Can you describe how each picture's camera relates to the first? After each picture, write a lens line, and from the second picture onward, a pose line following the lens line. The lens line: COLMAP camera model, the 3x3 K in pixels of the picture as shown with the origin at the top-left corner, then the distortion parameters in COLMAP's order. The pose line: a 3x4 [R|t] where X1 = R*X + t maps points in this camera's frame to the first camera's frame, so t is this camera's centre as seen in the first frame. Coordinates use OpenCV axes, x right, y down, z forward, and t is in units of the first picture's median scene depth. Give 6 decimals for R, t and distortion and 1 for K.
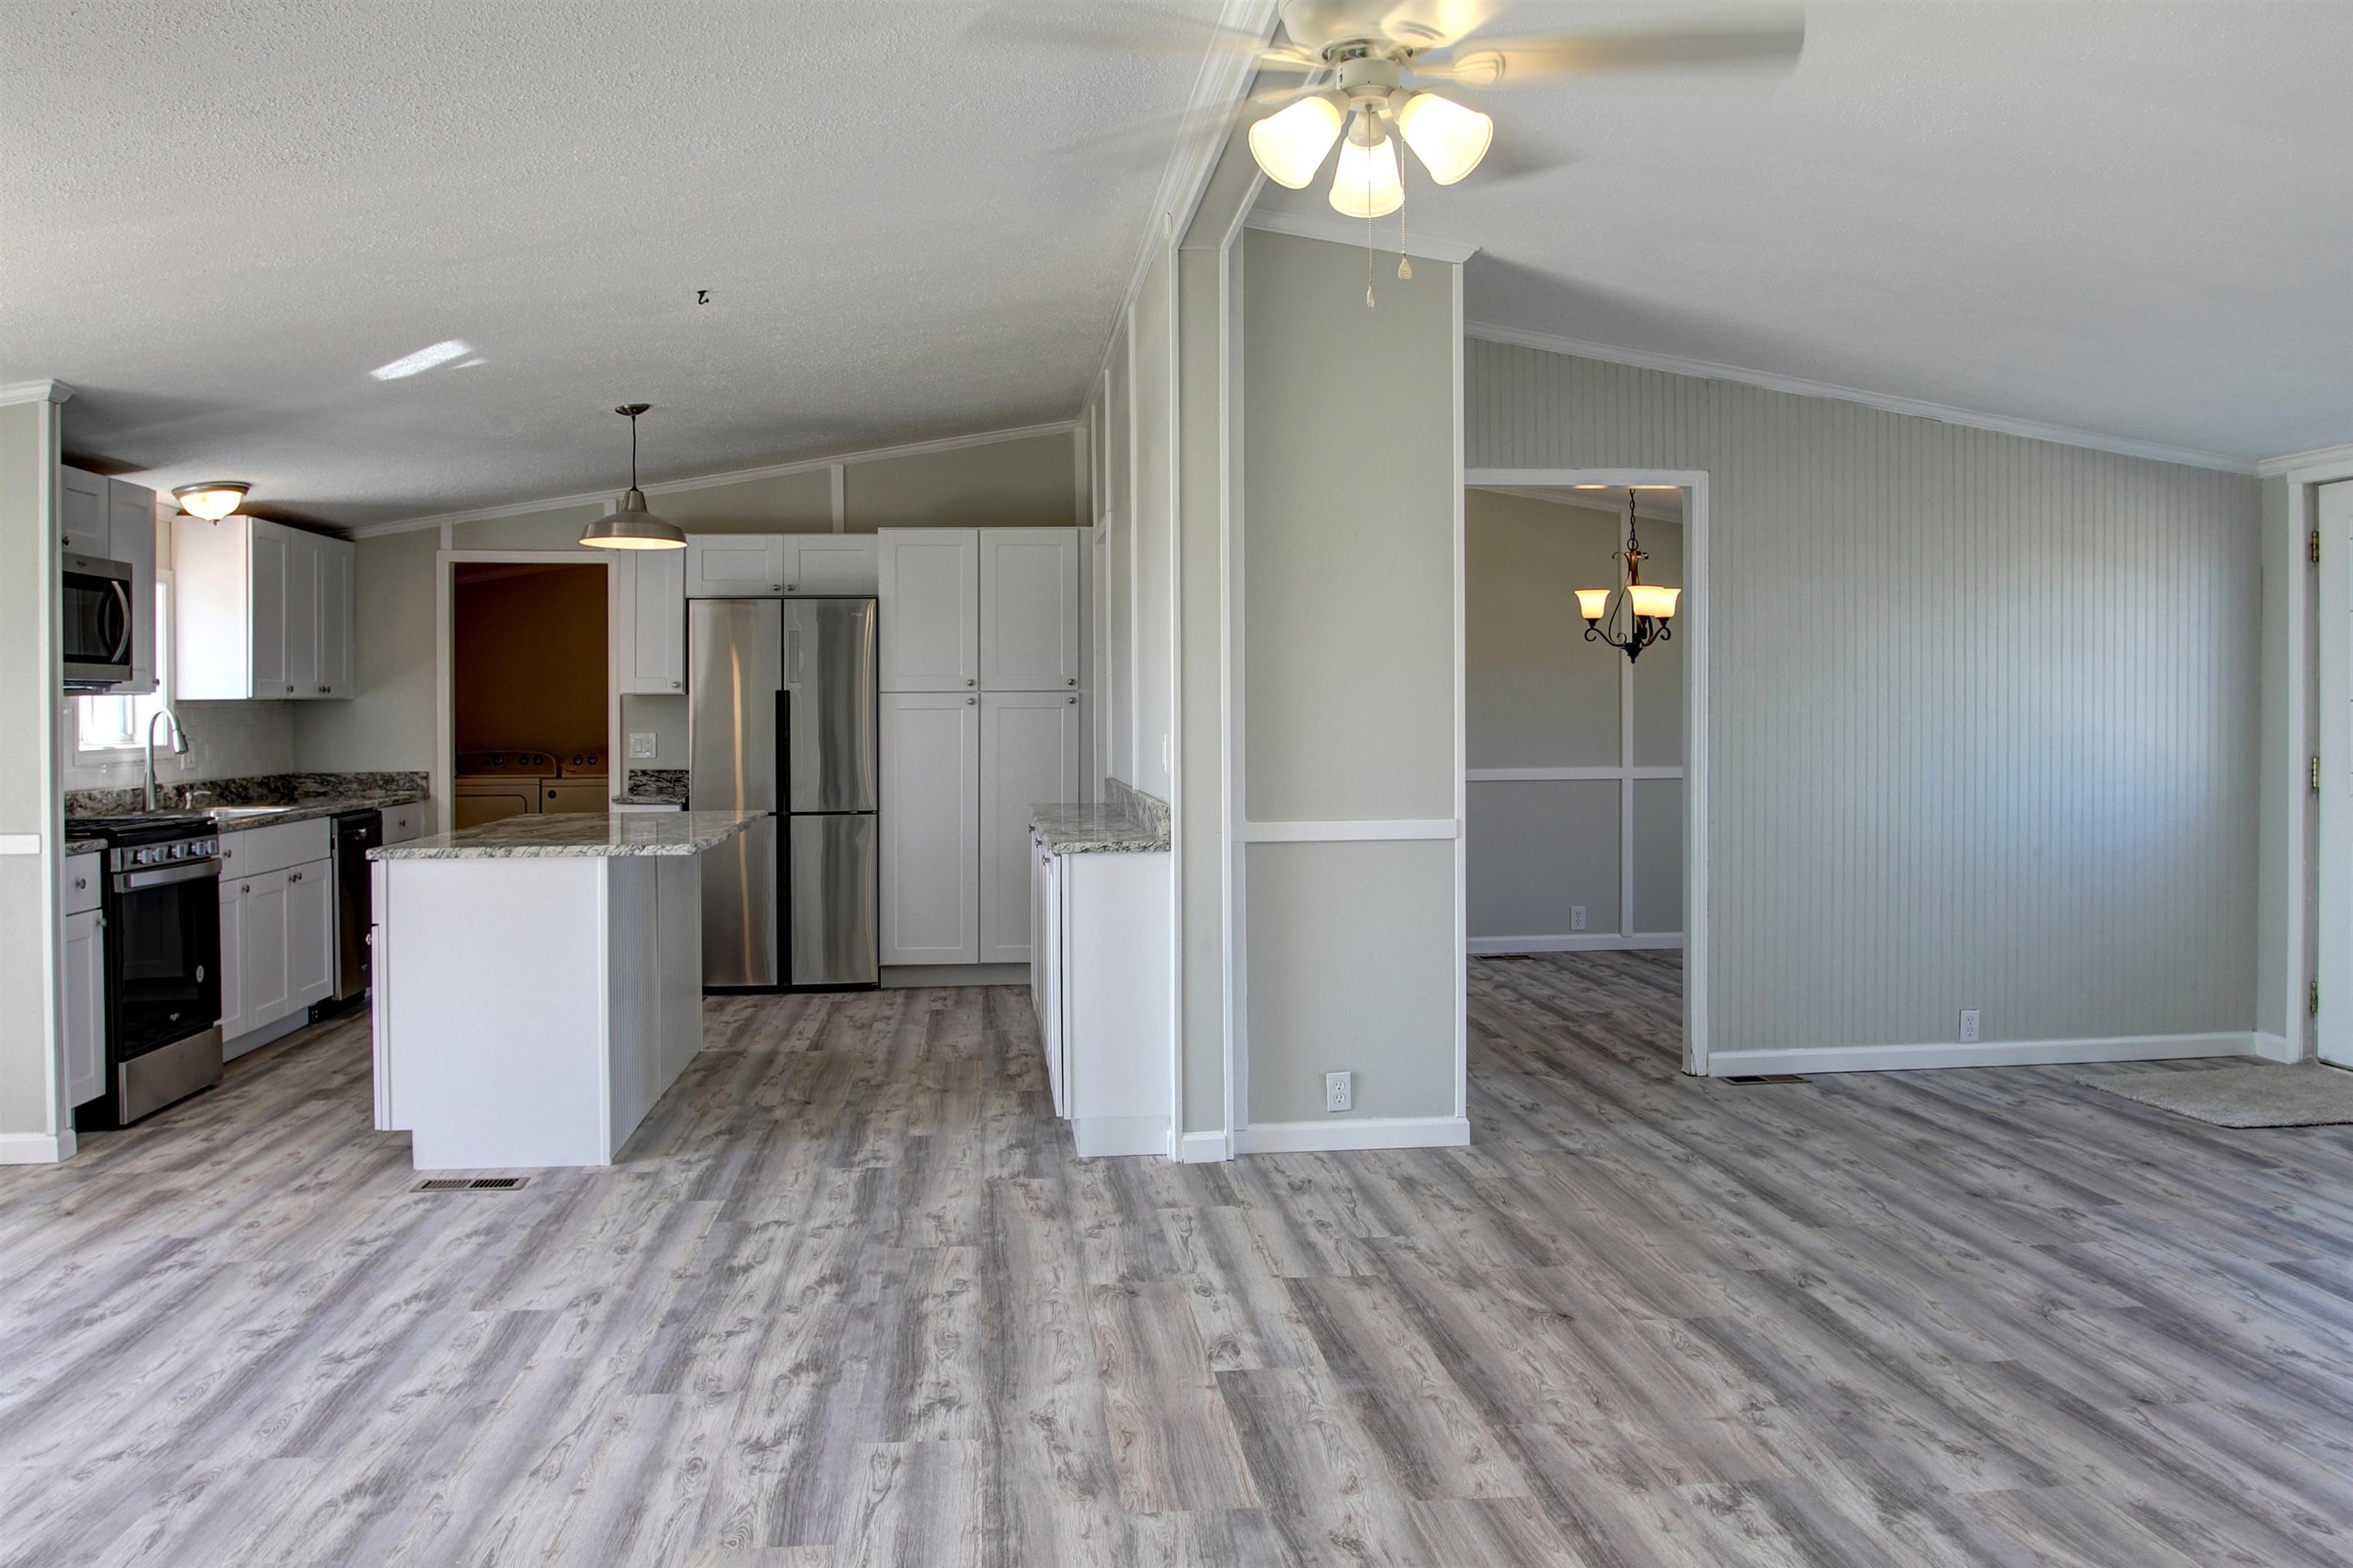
lens RADIAL K [[1838.3, 0, 1169.4], [0, 1838.3, 697.2], [0, 0, 1]] dist [-0.063190, 0.005311]
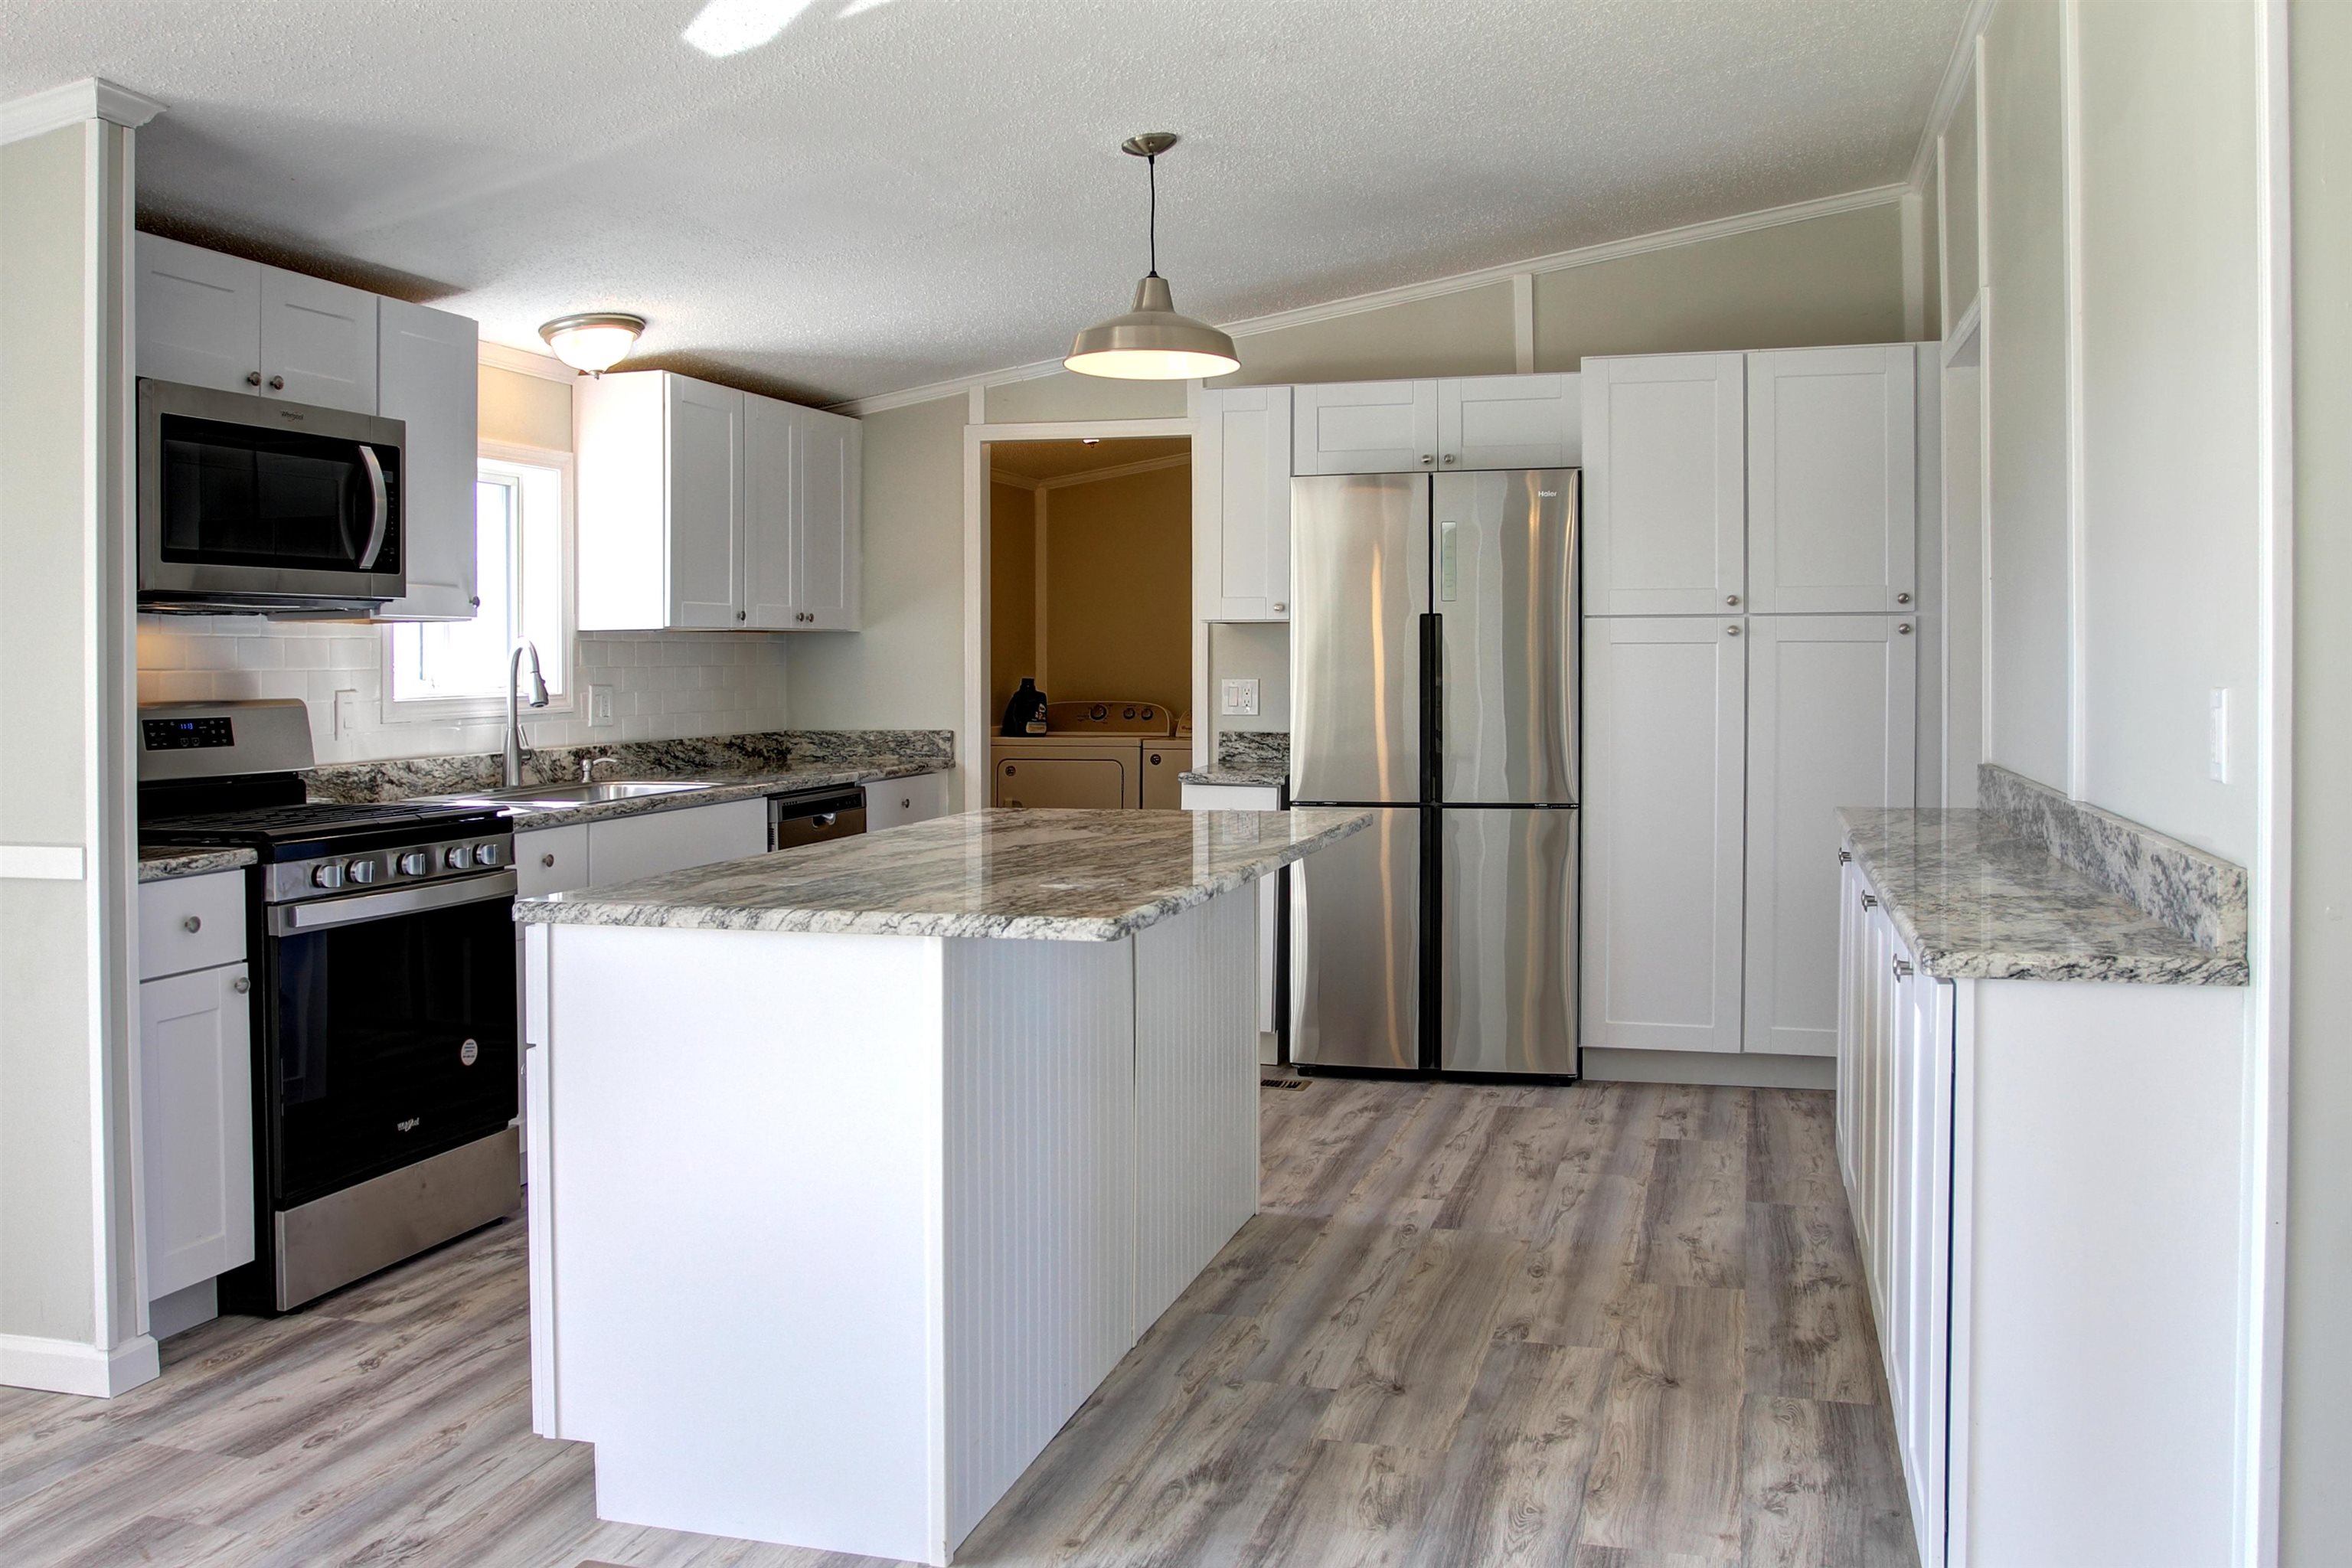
lens RADIAL K [[1837.4, 0, 1168.9], [0, 1837.4, 697.3], [0, 0, 1]] dist [-0.063190, 0.005311]
pose [[0.918296, 0.008630, -0.395800, -0.045161], [0.002959, 0.999585, 0.028659, 0.007853], [0.395883, -0.027489, 0.917889, 0.419060]]
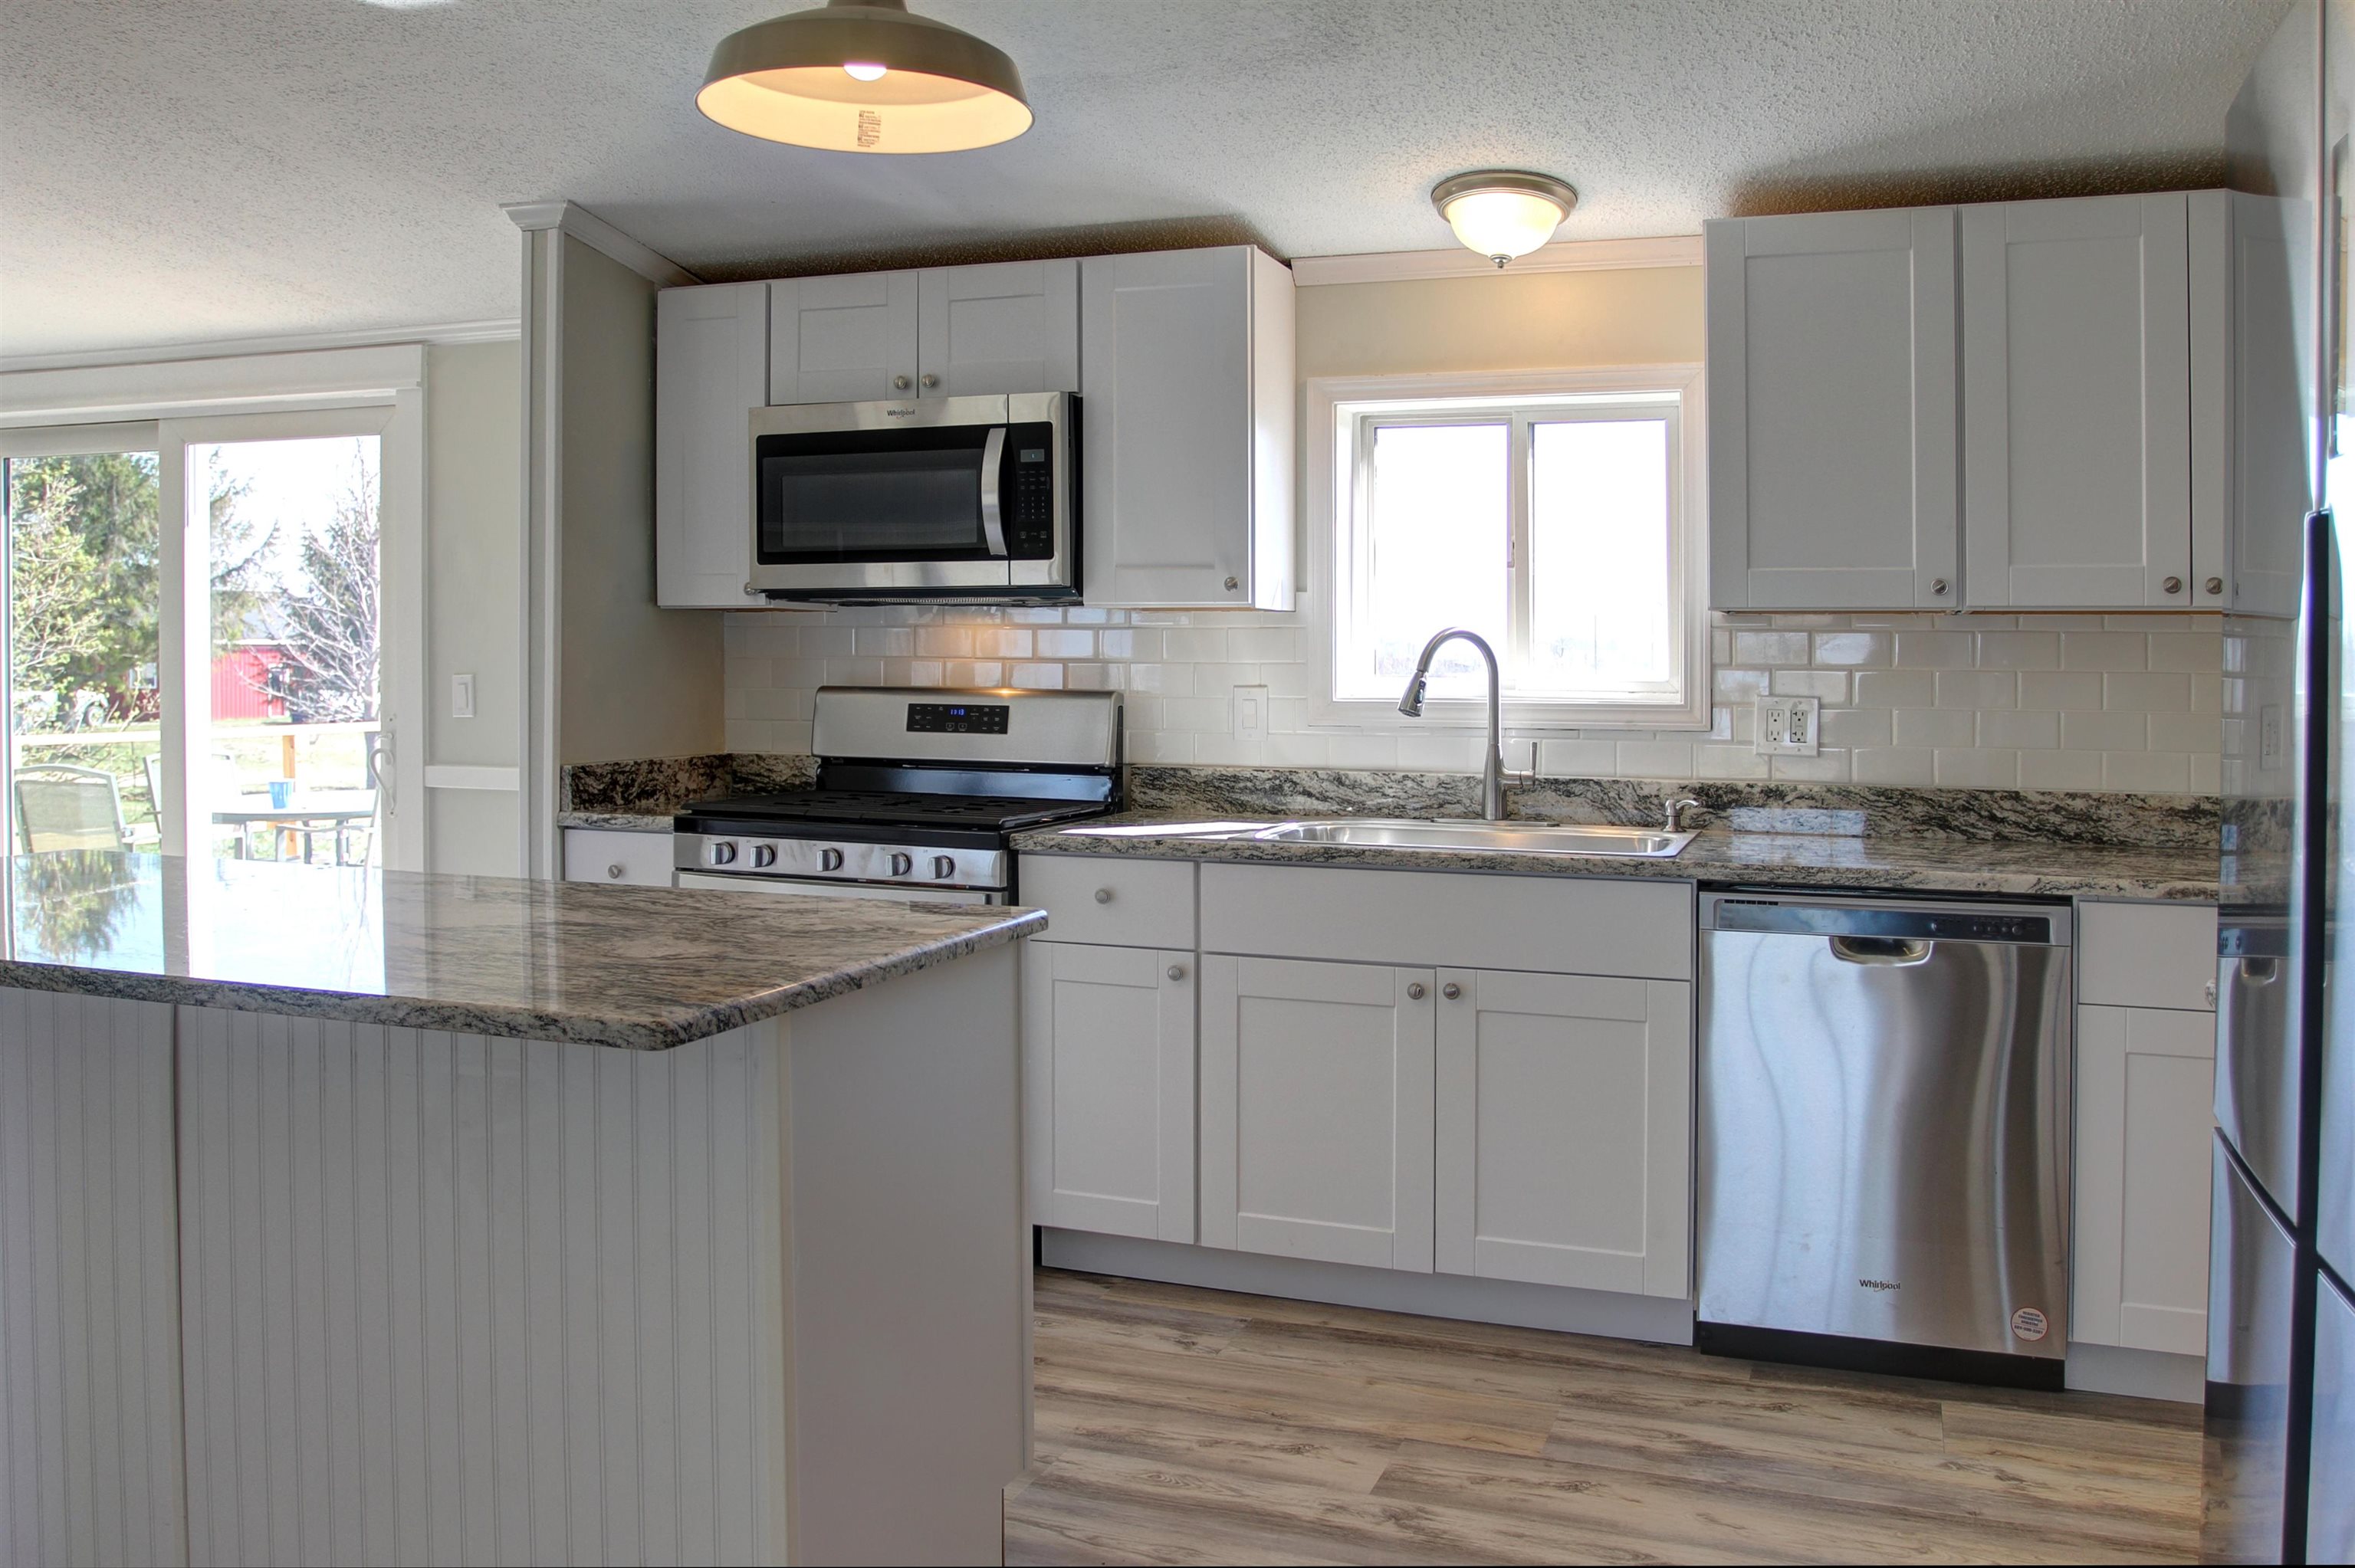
lens RADIAL K [[1839.5, 0, 1170.4], [0, 1839.5, 697.2], [0, 0, 1]] dist [-0.063190, 0.005311]
pose [[-0.428077, 0.030519, -0.903227, -0.027931], [0.002220, 0.999462, 0.032718, 0.007372], [0.903740, 0.012000, -0.427914, 1.056486]]
